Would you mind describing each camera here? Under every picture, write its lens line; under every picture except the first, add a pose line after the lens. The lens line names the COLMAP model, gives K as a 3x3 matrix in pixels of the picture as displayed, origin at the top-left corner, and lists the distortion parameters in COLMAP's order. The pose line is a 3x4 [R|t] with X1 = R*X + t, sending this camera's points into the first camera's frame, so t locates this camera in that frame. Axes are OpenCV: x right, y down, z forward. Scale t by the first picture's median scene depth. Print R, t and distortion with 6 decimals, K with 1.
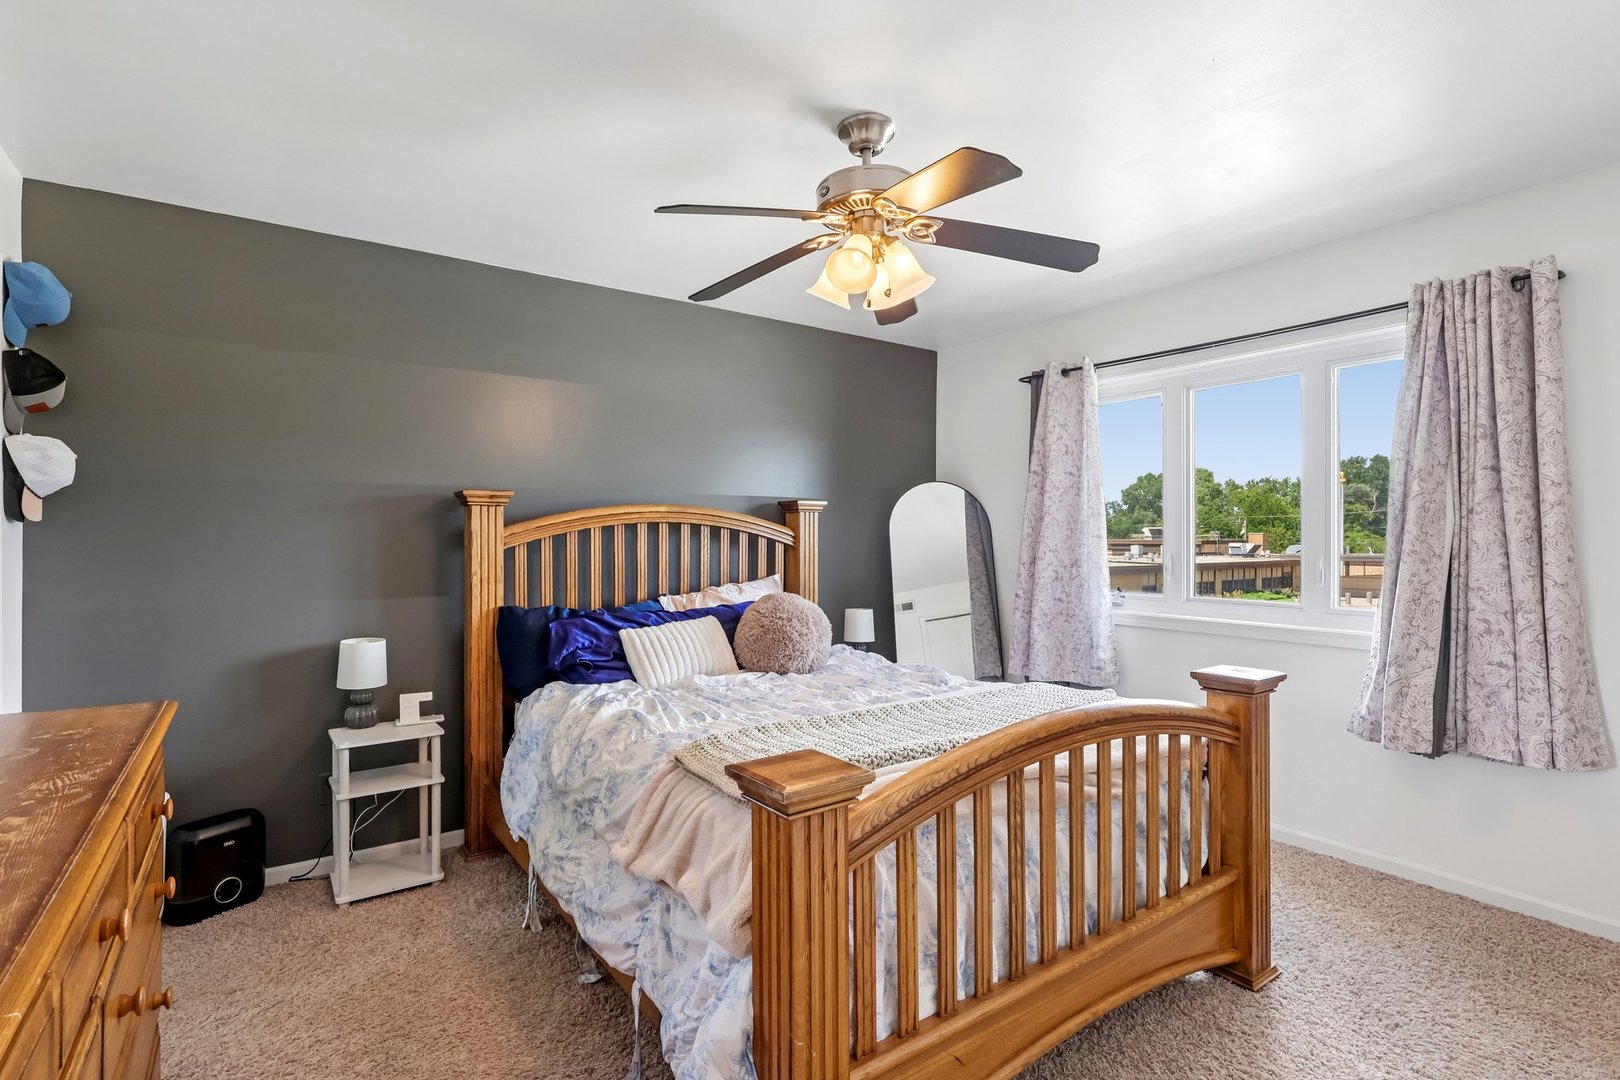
lens RADIAL K [[762.1, 0, 808.0], [0, 762.1, 535.0], [0, 0, 1]] dist [-0.000345, -0.001677]
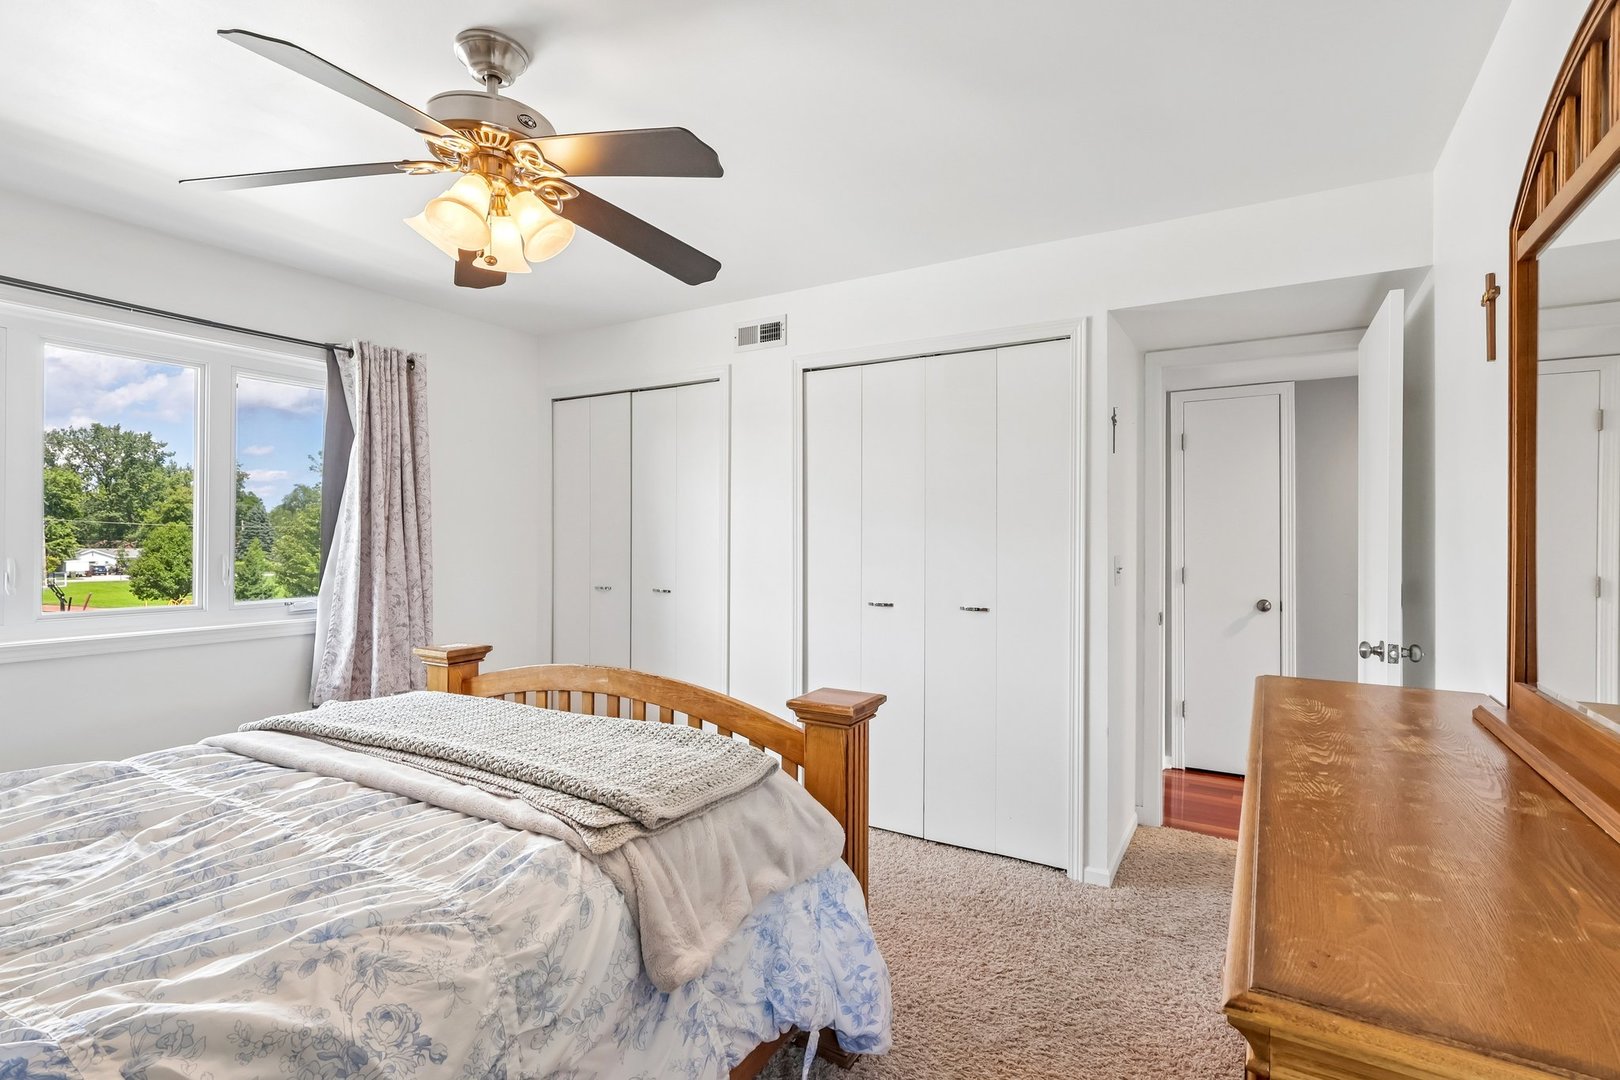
lens RADIAL K [[762.1, 0, 802.3], [0, 762.1, 539.5], [0, 0, 1]] dist [-0.000345, -0.001677]
pose [[-0.392944, -0.001491, 0.919561, -0.722010], [-0.003290, 0.999995, 0.000215, 0.005091], [-0.919556, -0.002941, -0.392947, 0.874563]]
